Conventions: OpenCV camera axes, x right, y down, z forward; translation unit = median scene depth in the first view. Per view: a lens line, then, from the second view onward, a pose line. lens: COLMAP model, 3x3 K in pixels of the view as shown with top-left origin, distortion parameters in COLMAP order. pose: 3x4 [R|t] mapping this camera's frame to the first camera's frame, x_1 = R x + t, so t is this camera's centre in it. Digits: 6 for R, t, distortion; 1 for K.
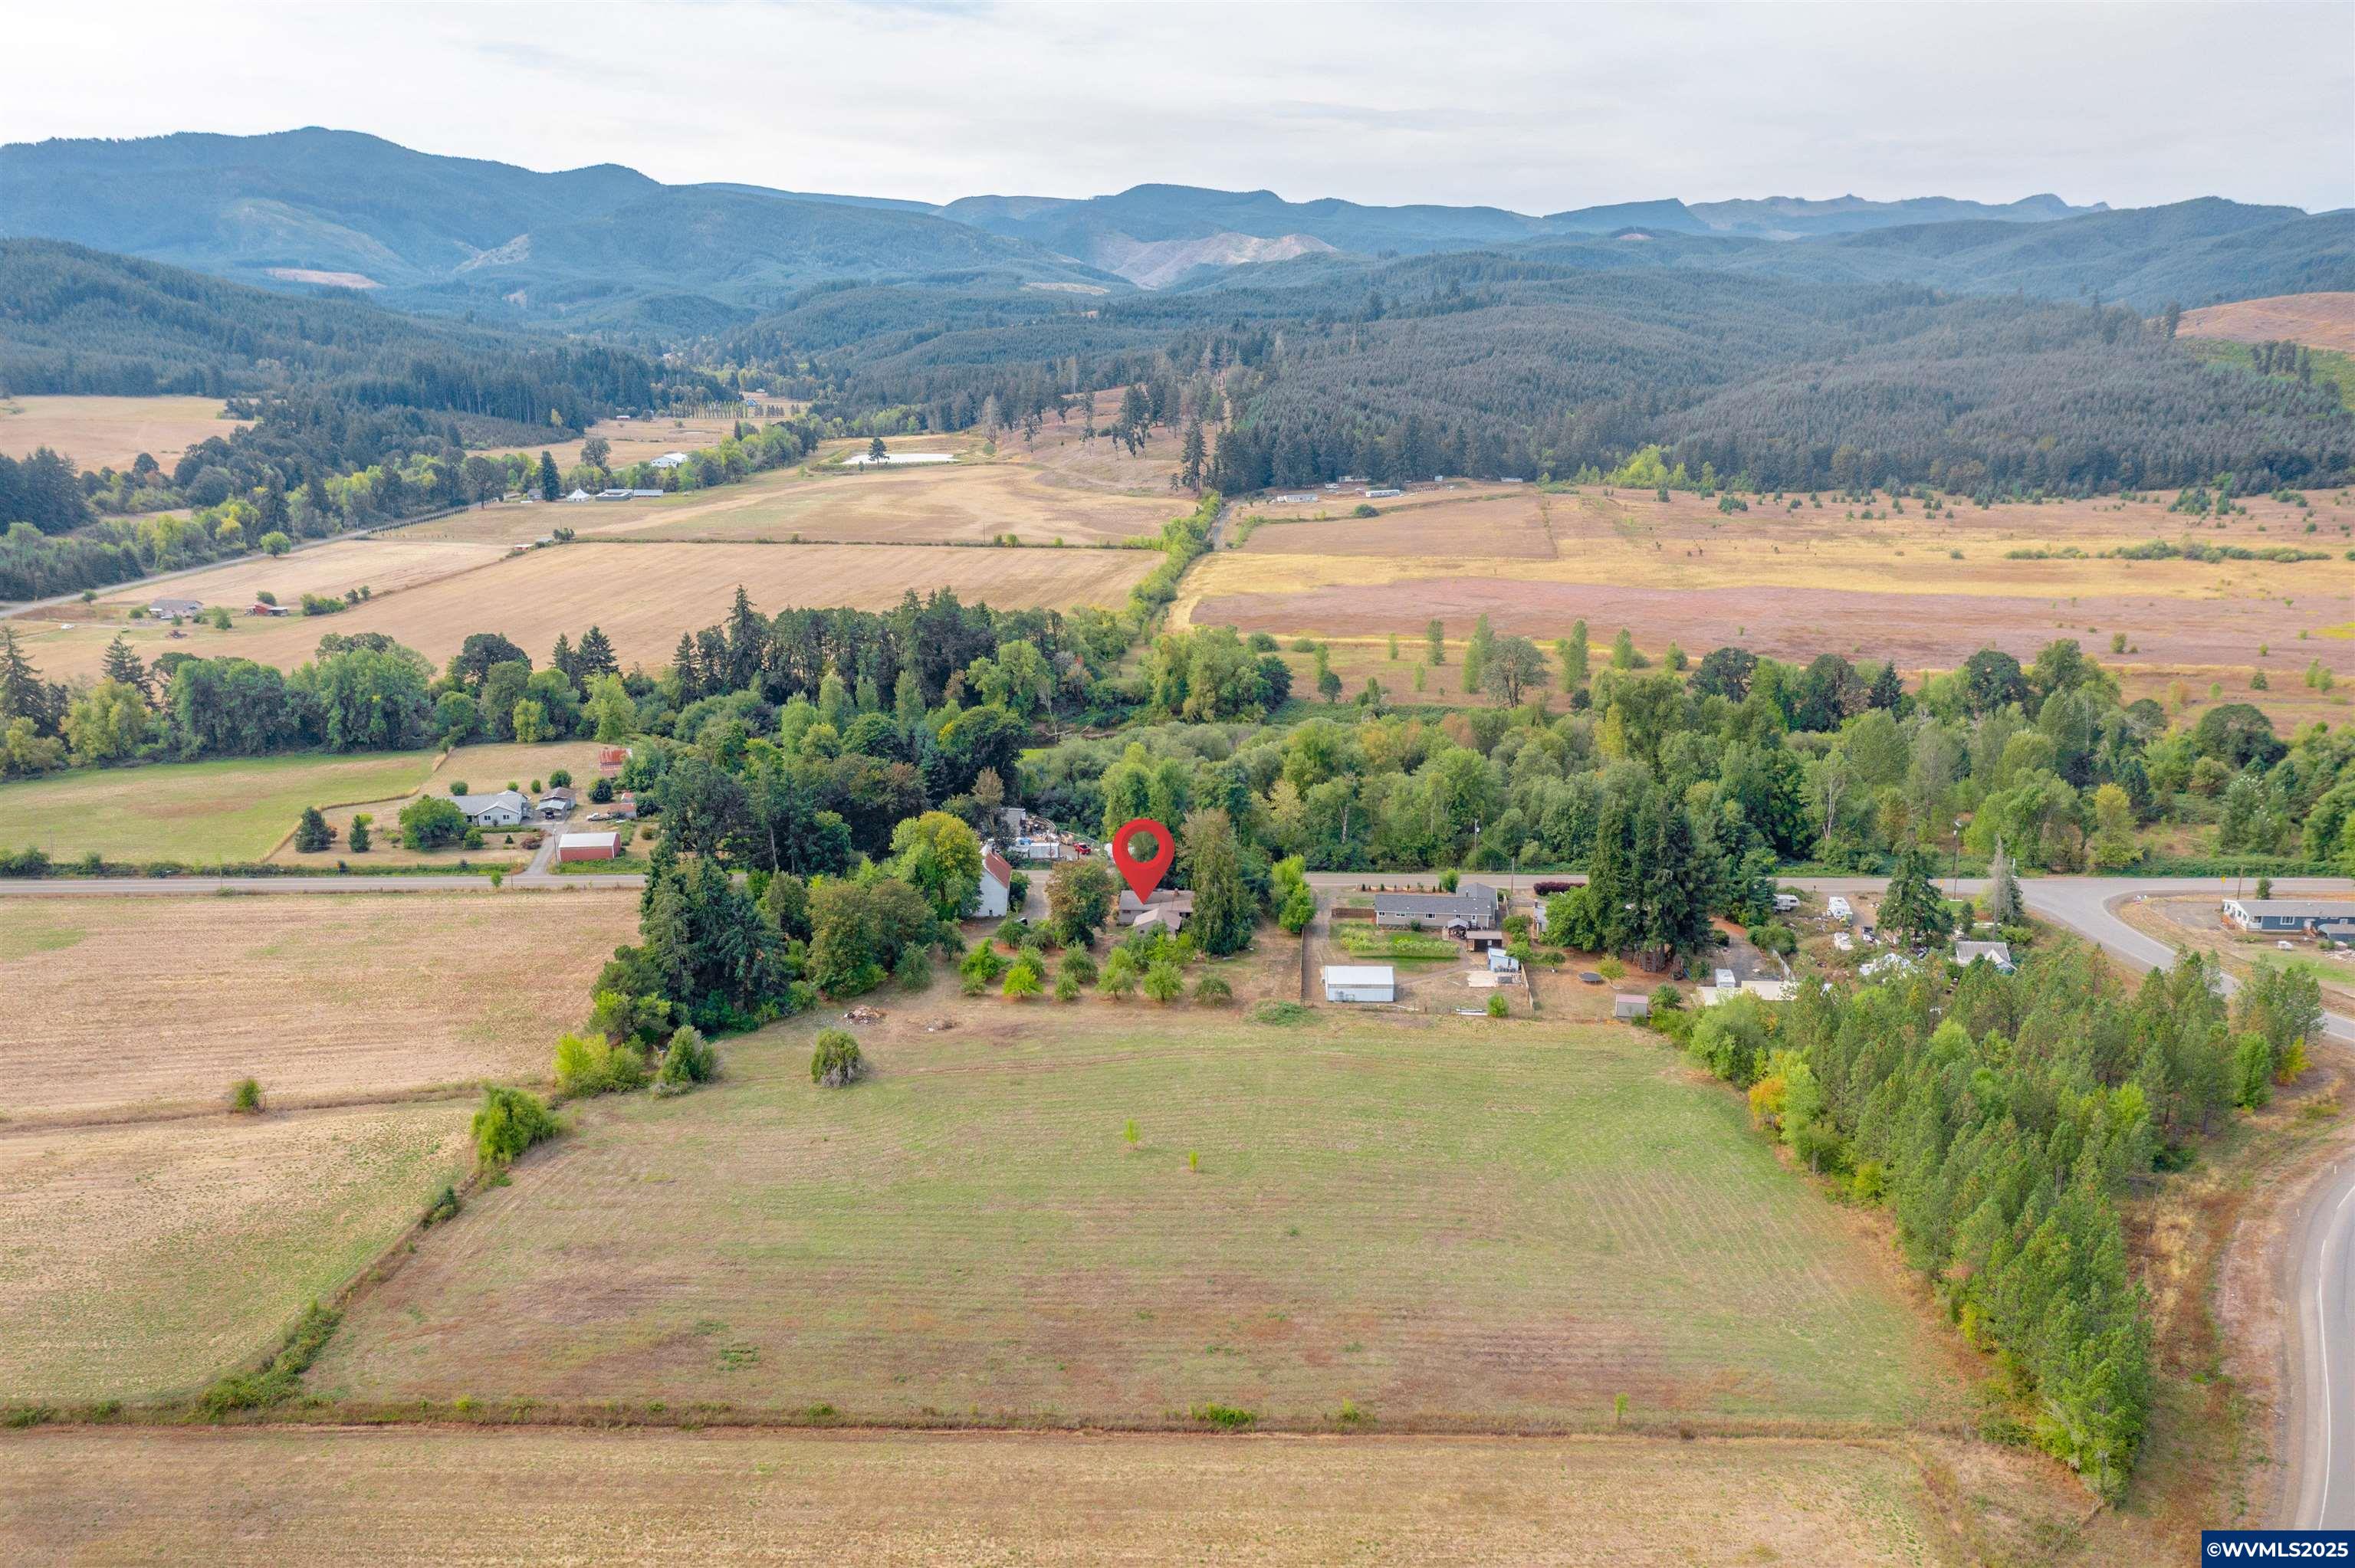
lens RADIAL K [[1822.3, 0, 1179.9], [0, 1822.3, 874.4], [0, 0, 1]] dist [0.004392, 0.046206]
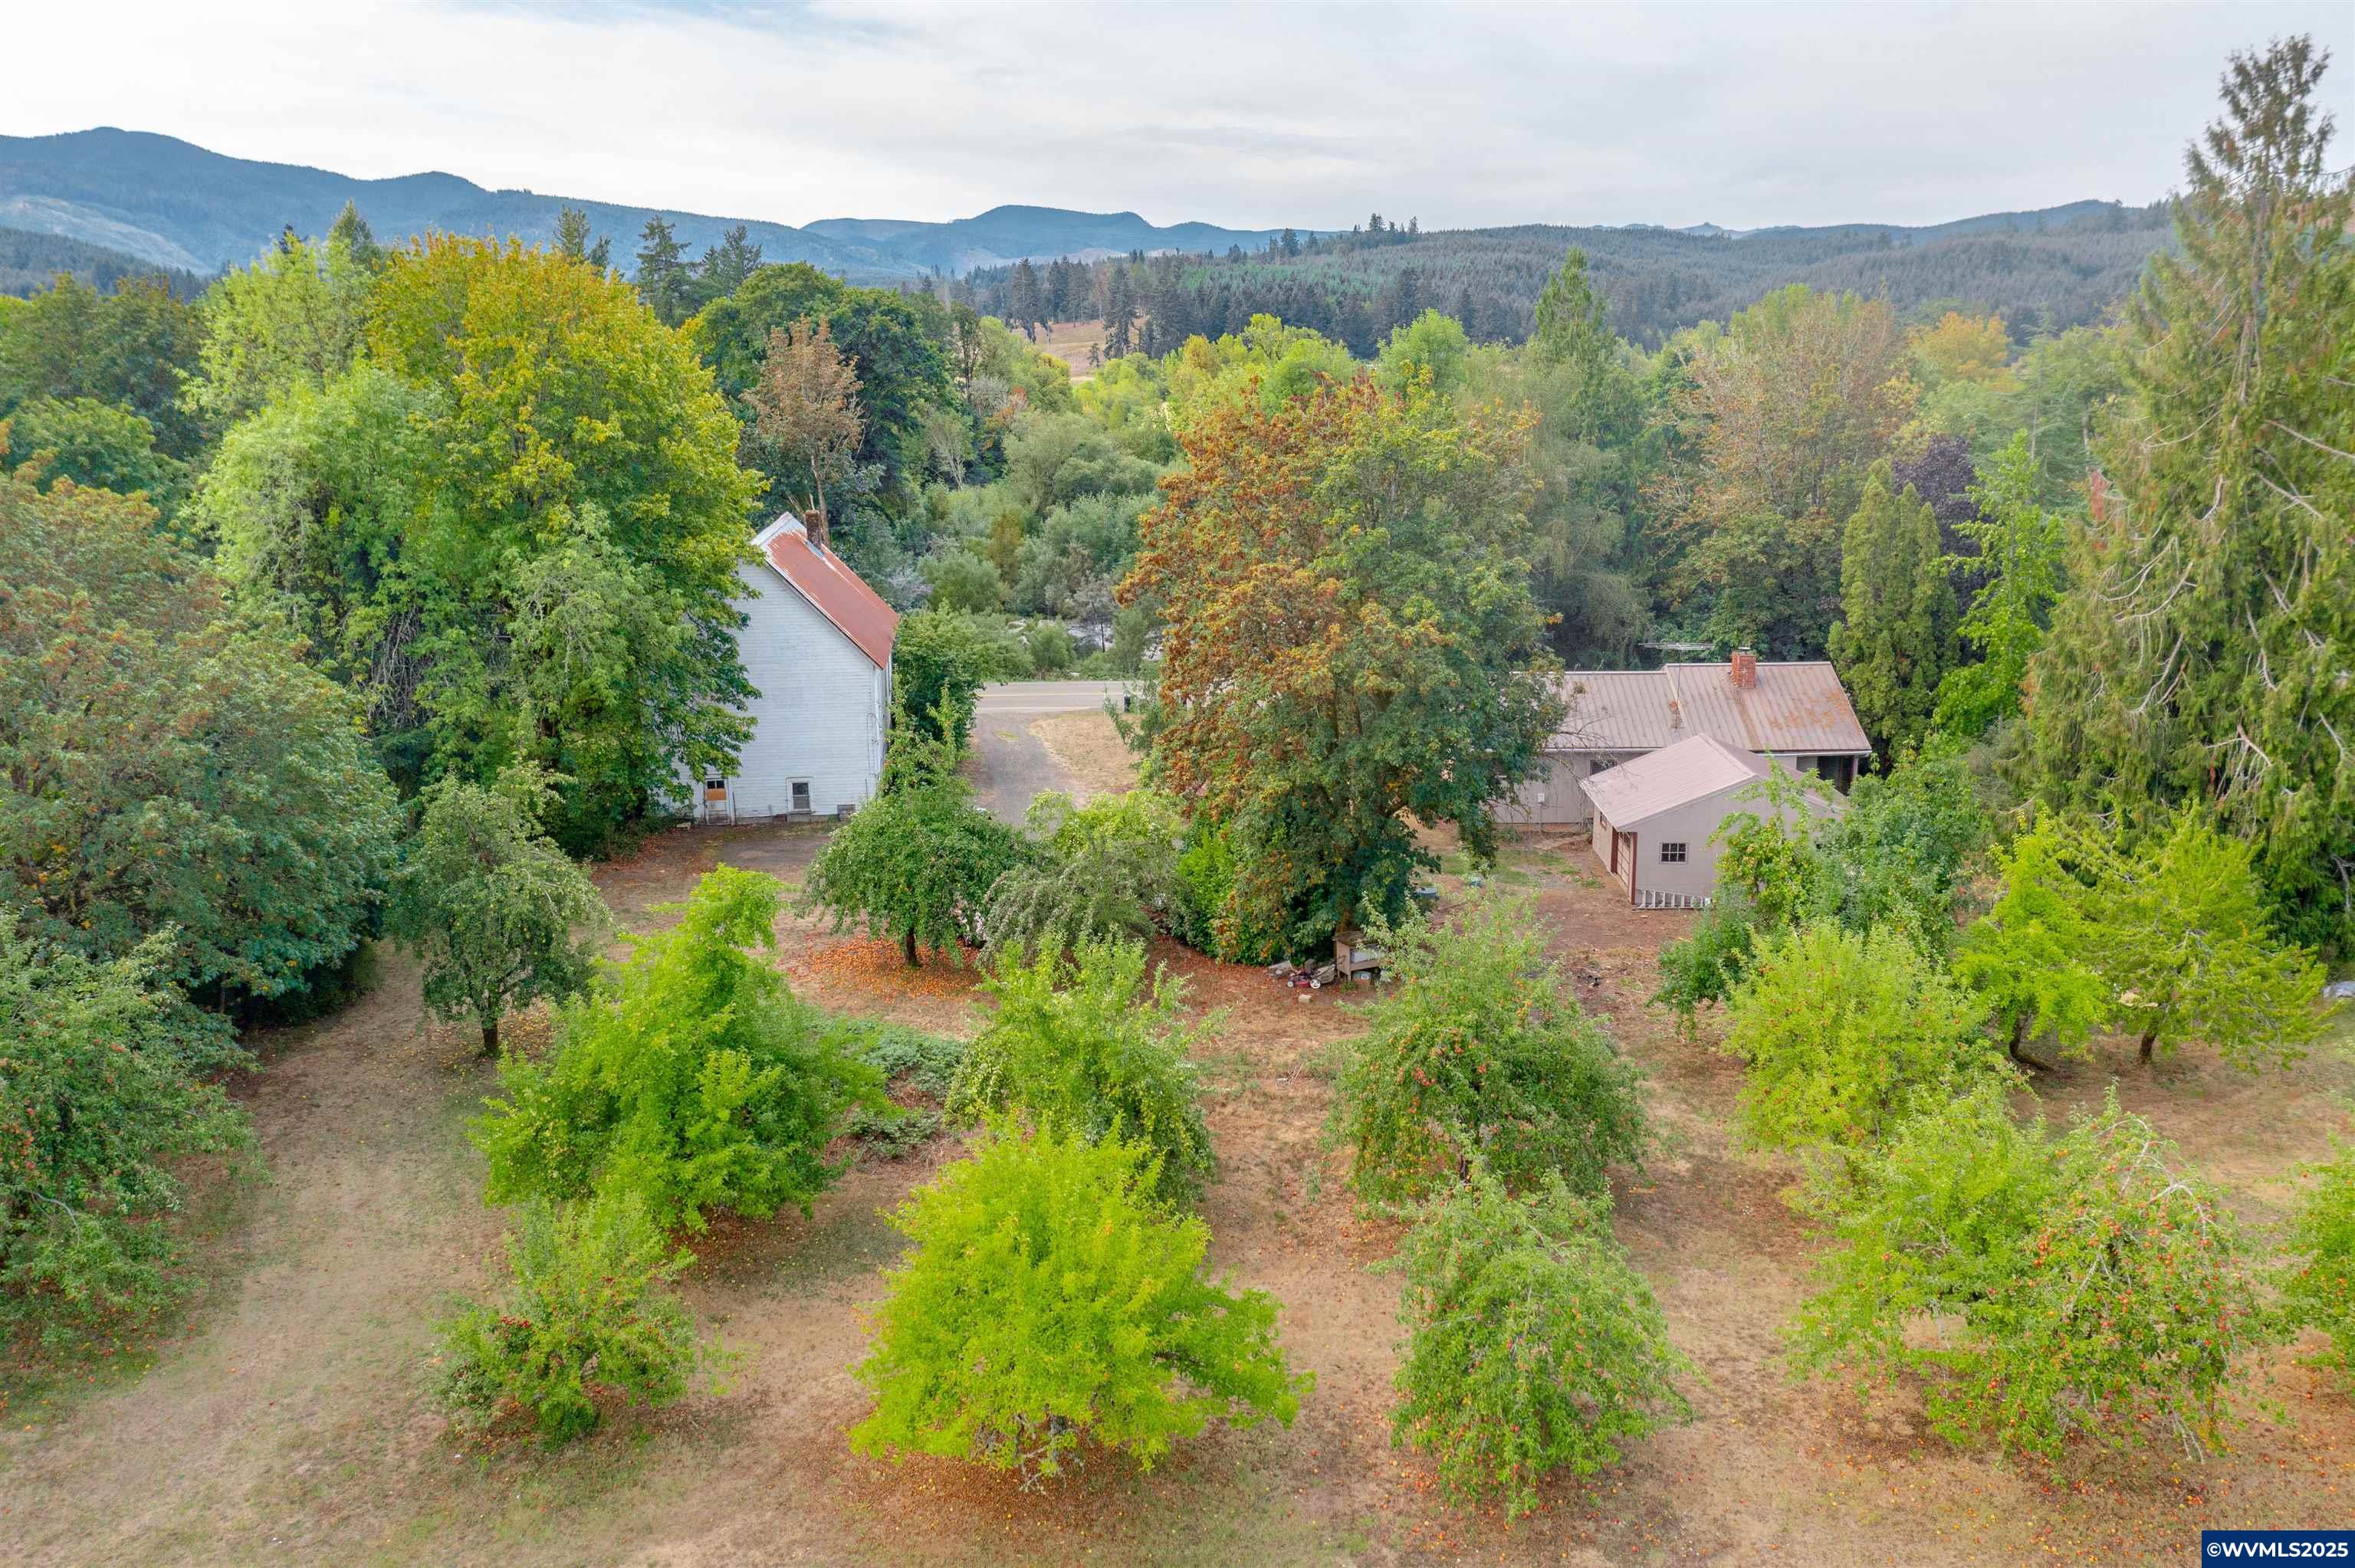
lens RADIAL K [[1833.5, 0, 1184.0], [0, 1833.5, 776.9], [0, 0, 1]] dist [0.009443, 0.007990]
pose [[0.996938, -0.016704, 0.076389, -0.066662], [0.022445, 0.996937, -0.074918, 0.029766], [-0.074903, 0.076403, 0.994260, 0.688505]]
